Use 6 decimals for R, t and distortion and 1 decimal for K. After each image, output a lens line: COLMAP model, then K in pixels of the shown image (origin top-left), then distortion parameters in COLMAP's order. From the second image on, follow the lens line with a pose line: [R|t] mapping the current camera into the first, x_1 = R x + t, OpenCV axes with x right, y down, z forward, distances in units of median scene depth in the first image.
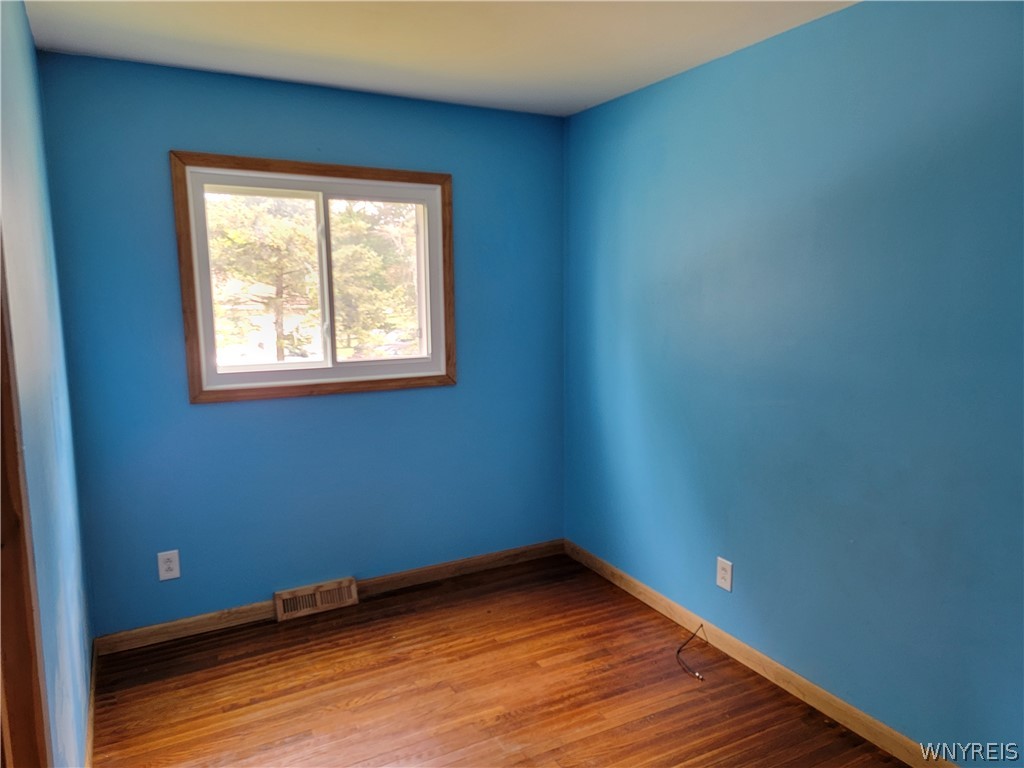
lens RADIAL K [[712.4, 0, 511.9], [0, 712.4, 387.6], [0, 0, 1]] dist [0.044682, 0.000733]
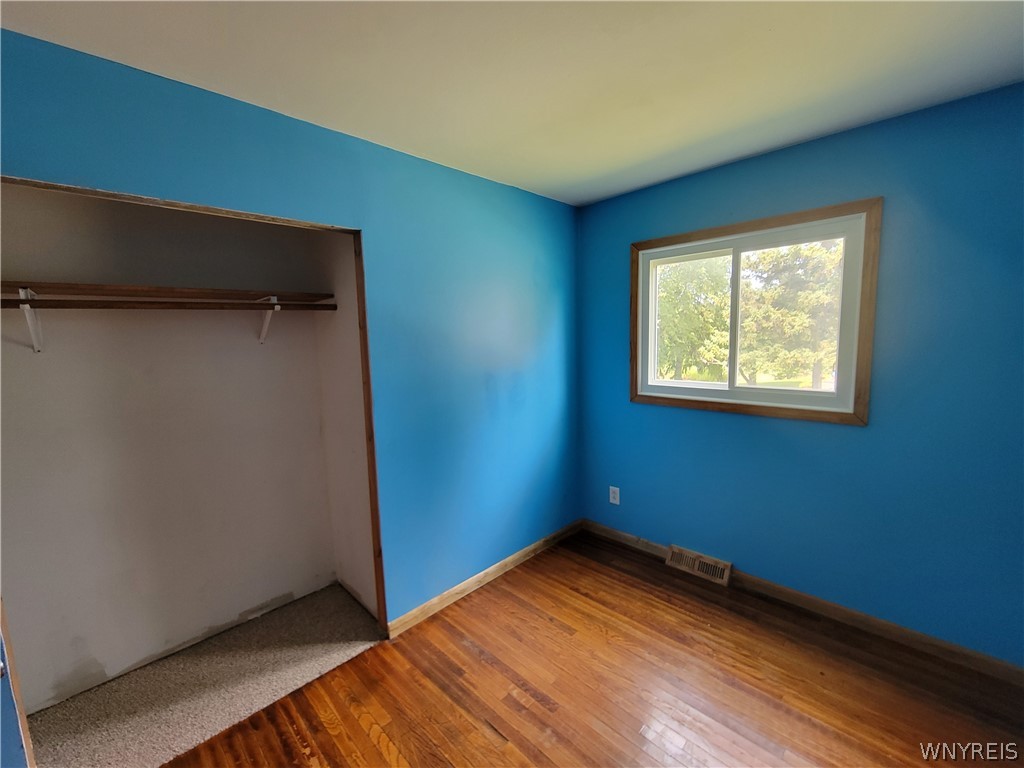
lens RADIAL K [[419.9, 0, 510.3], [0, 419.9, 386.5], [0, 0, 1]] dist [0.001748, 0.000337]
pose [[0.295427, 0.114006, -0.948539, 0.336944], [-0.107084, 0.990549, 0.085703, -0.059342], [0.949345, 0.076255, 0.304844, 0.445541]]
